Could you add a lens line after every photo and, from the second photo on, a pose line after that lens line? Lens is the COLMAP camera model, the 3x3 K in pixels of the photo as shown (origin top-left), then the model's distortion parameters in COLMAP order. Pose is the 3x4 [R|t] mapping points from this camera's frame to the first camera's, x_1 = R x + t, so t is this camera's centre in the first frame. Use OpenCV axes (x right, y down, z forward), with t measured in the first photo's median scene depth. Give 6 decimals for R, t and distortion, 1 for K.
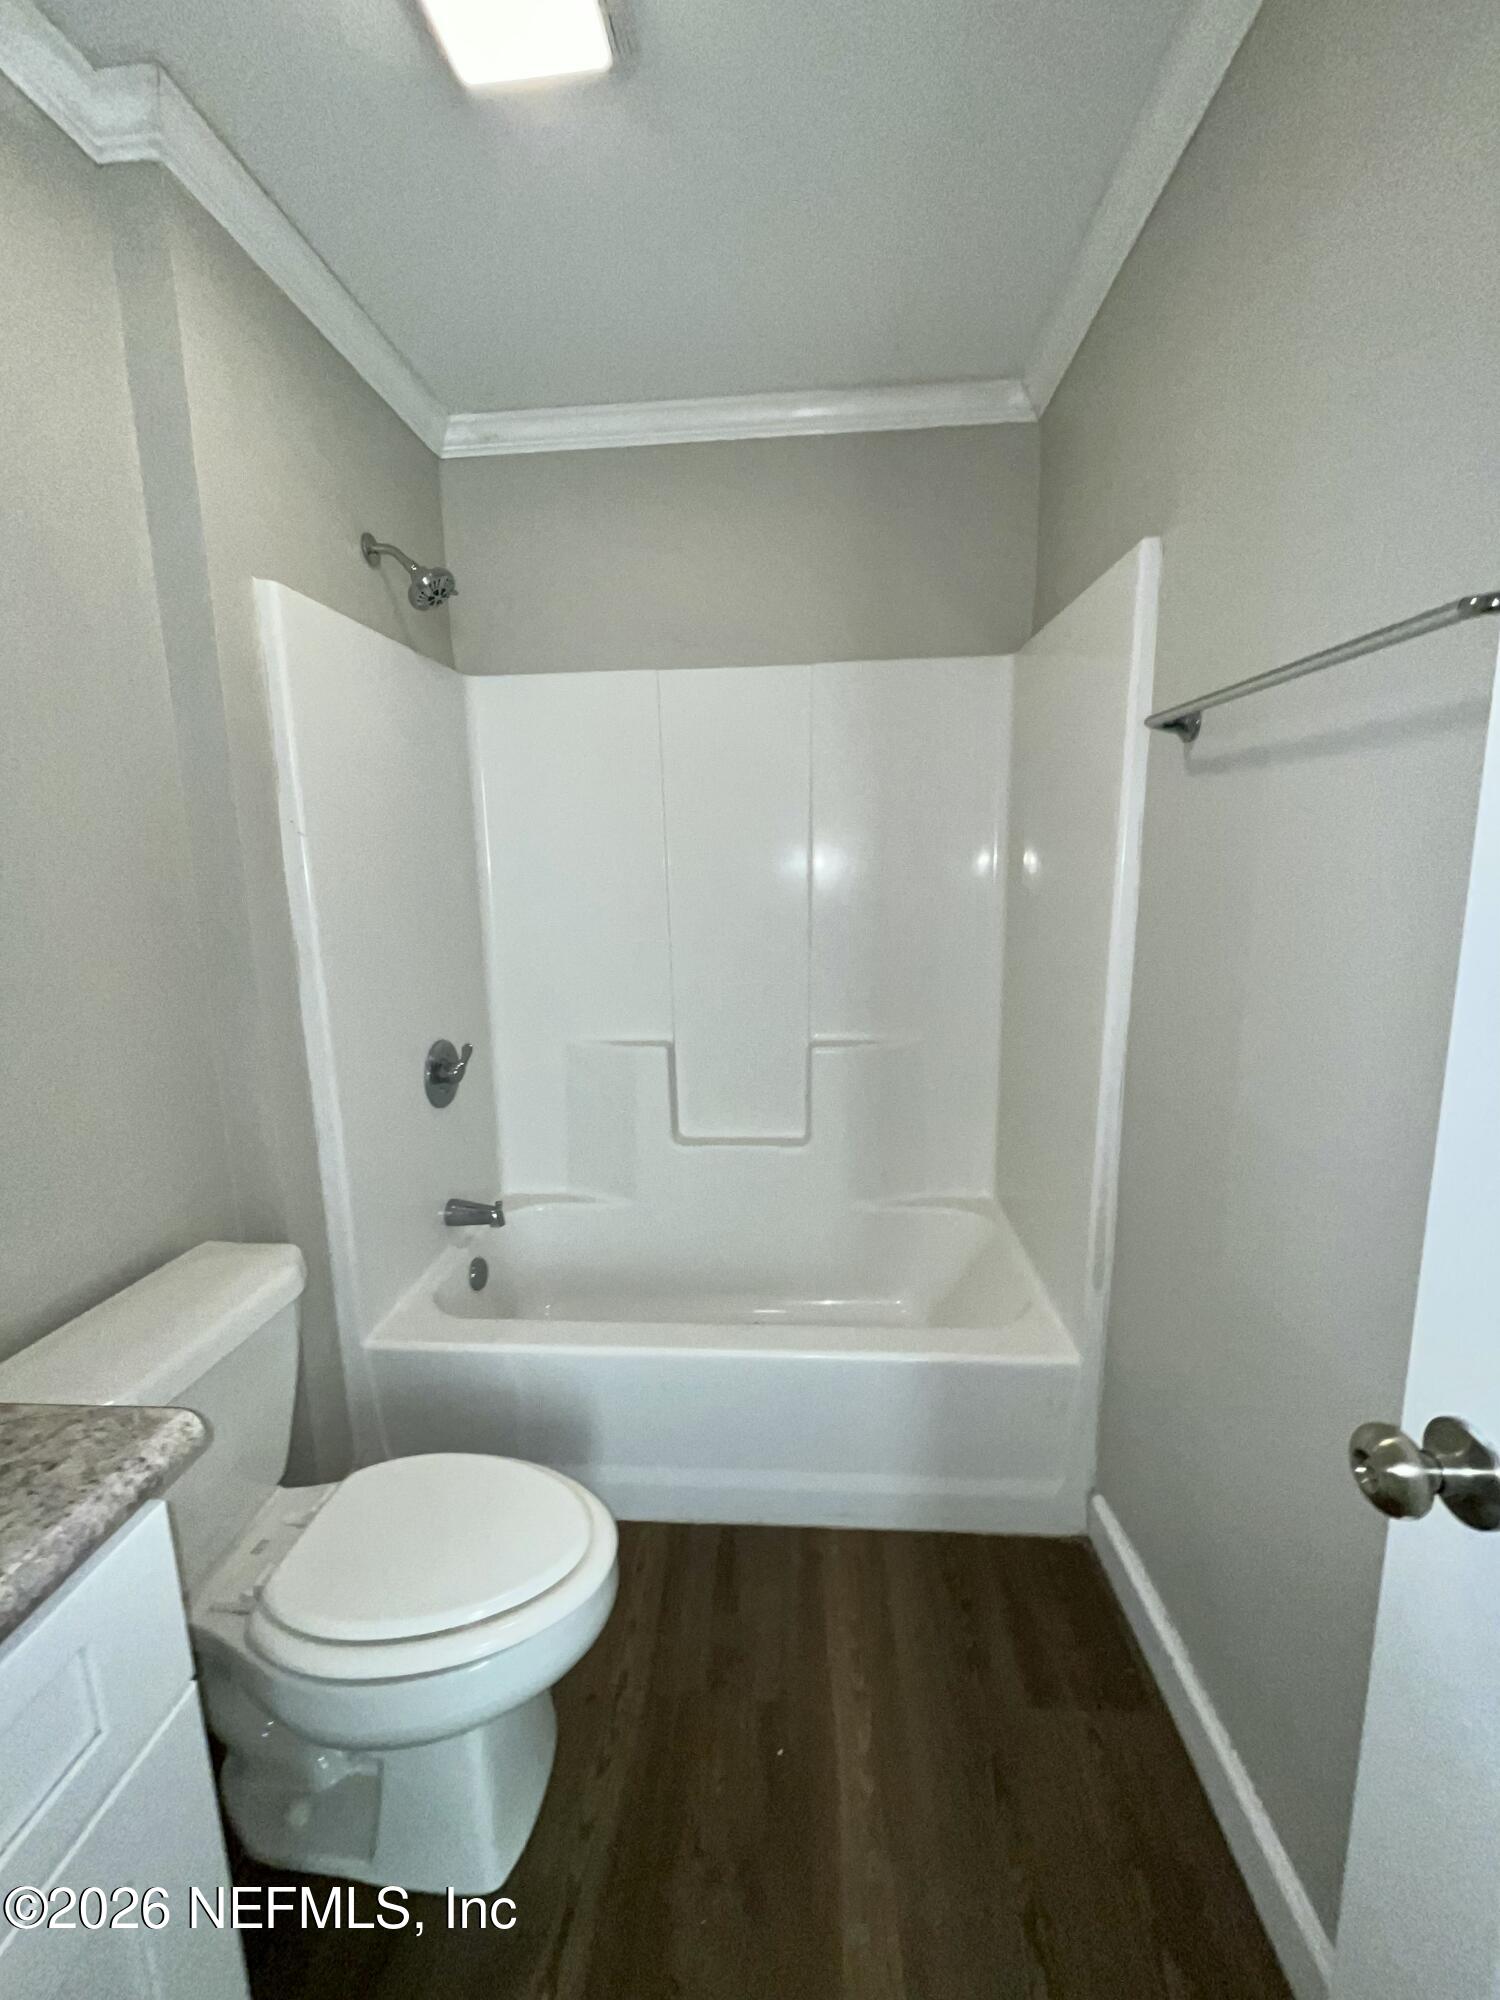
lens RADIAL K [[808.7, 0, 757.2], [0, 808.7, 995.2], [0, 0, 1]] dist [-0.001287, -0.000945]
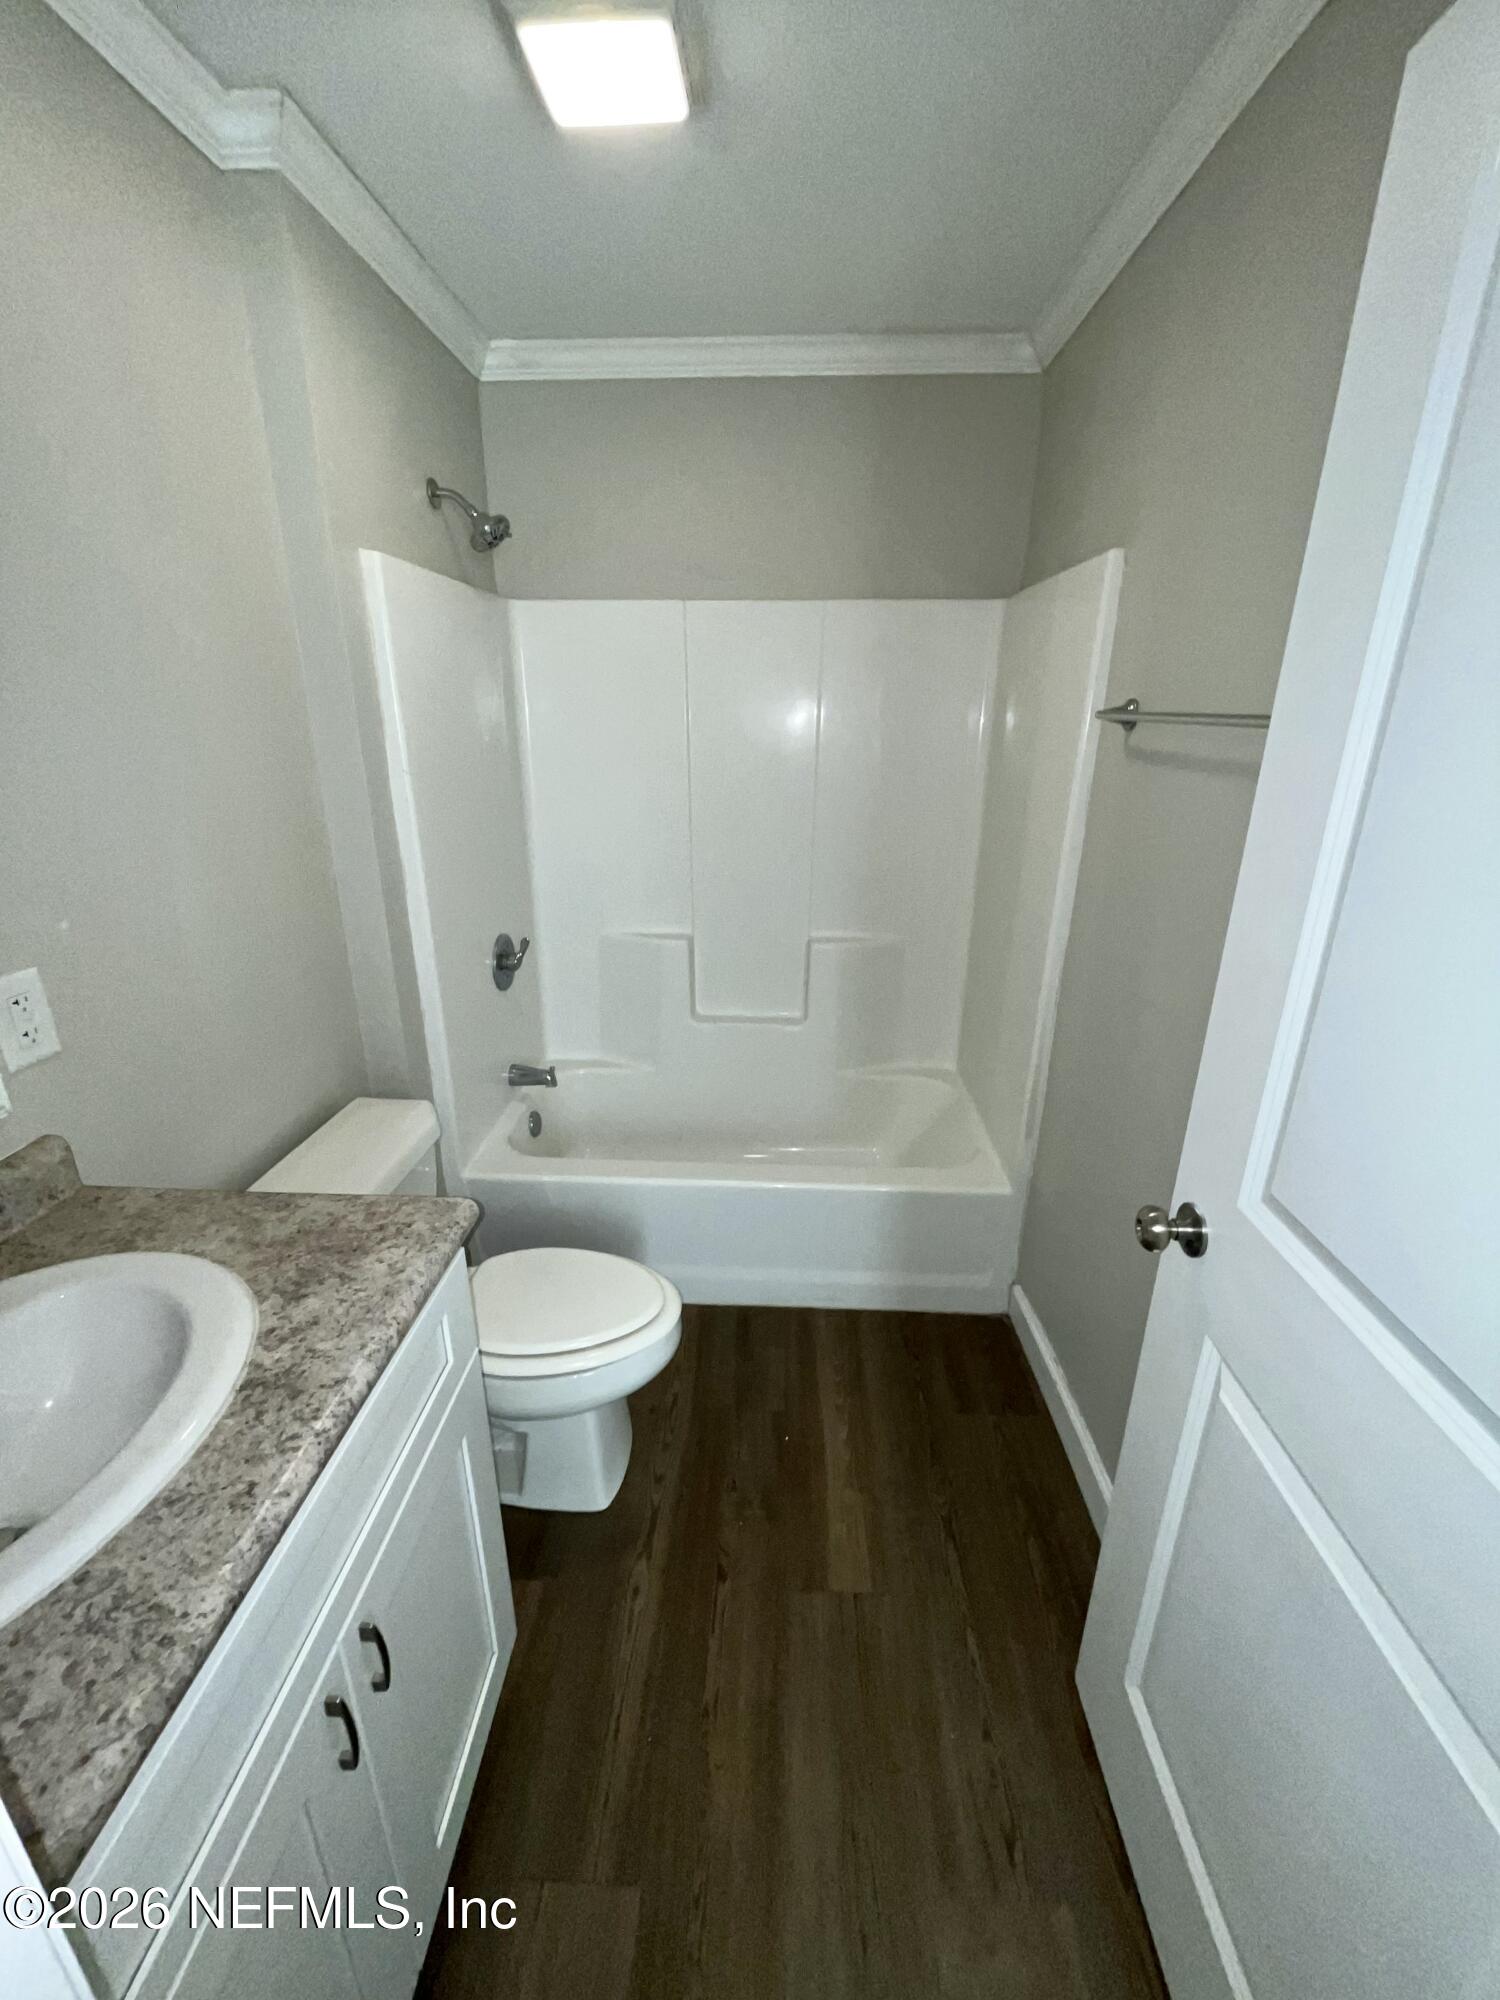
lens RADIAL K [[808.7, 0, 755.0], [0, 808.7, 993.8], [0, 0, 1]] dist [-0.001287, -0.000945]
pose [[0.999391, 0.017856, 0.029977, -0.061854], [-0.022589, 0.985900, 0.165805, -0.072299], [-0.026594, -0.166381, 0.985703, -0.220901]]
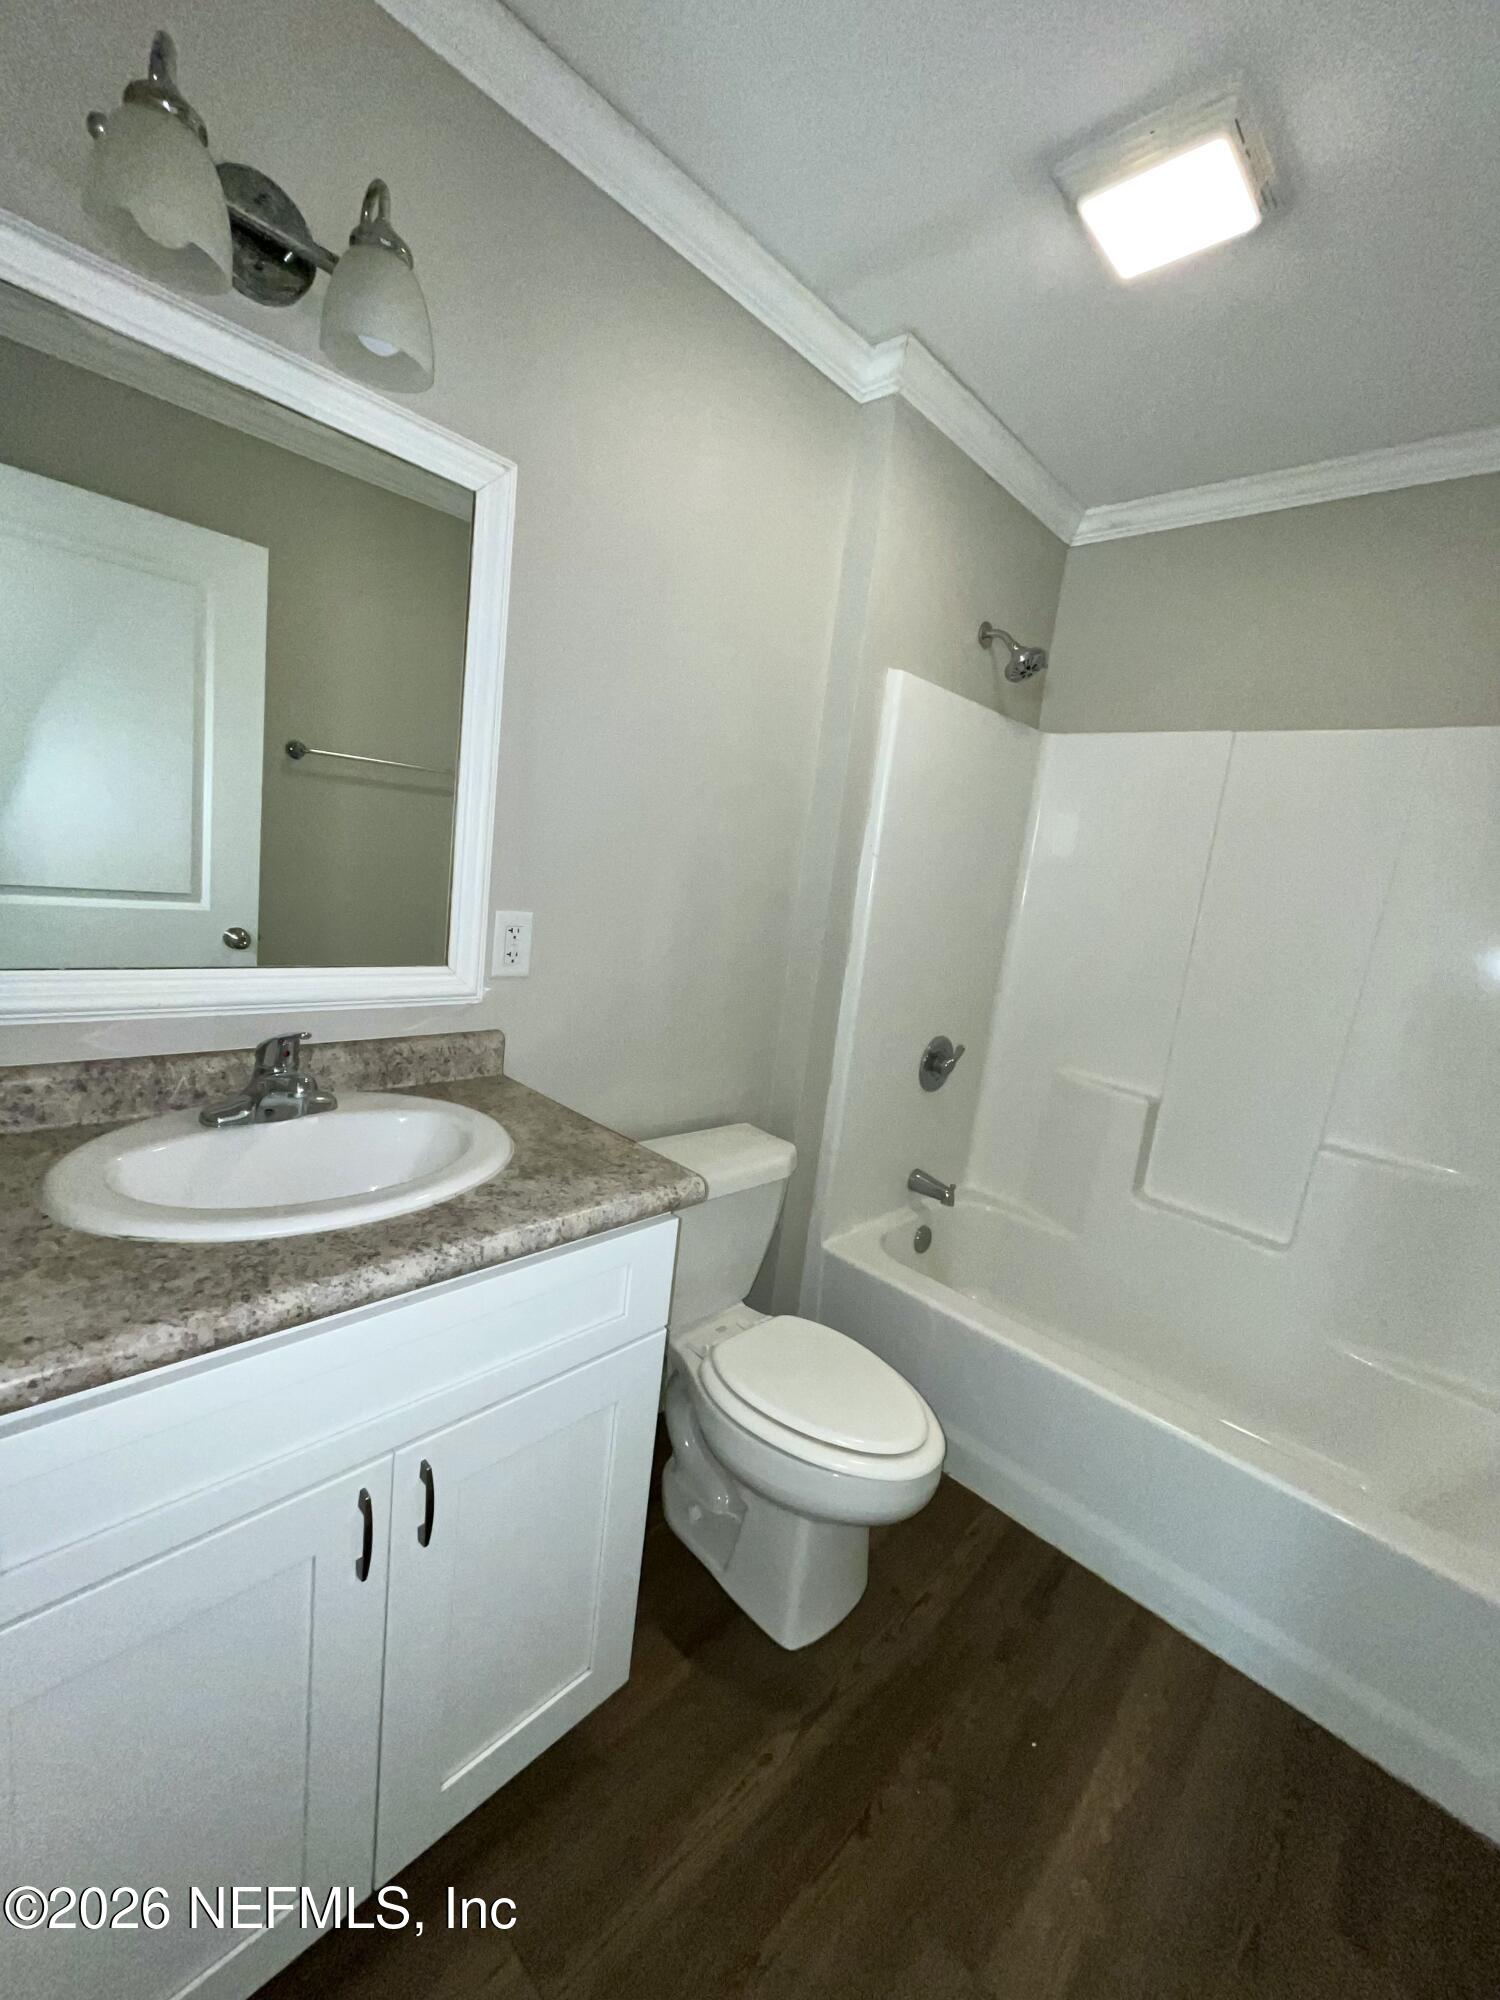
lens RADIAL K [[808.7, 0, 754.3], [0, 808.7, 993.7], [0, 0, 1]] dist [-0.001287, -0.000945]
pose [[0.757984, 0.215736, -0.615564, 0.134974], [-0.239670, 0.969822, 0.044772, 0.009182], [0.606646, 0.113595, 0.786814, -0.126242]]
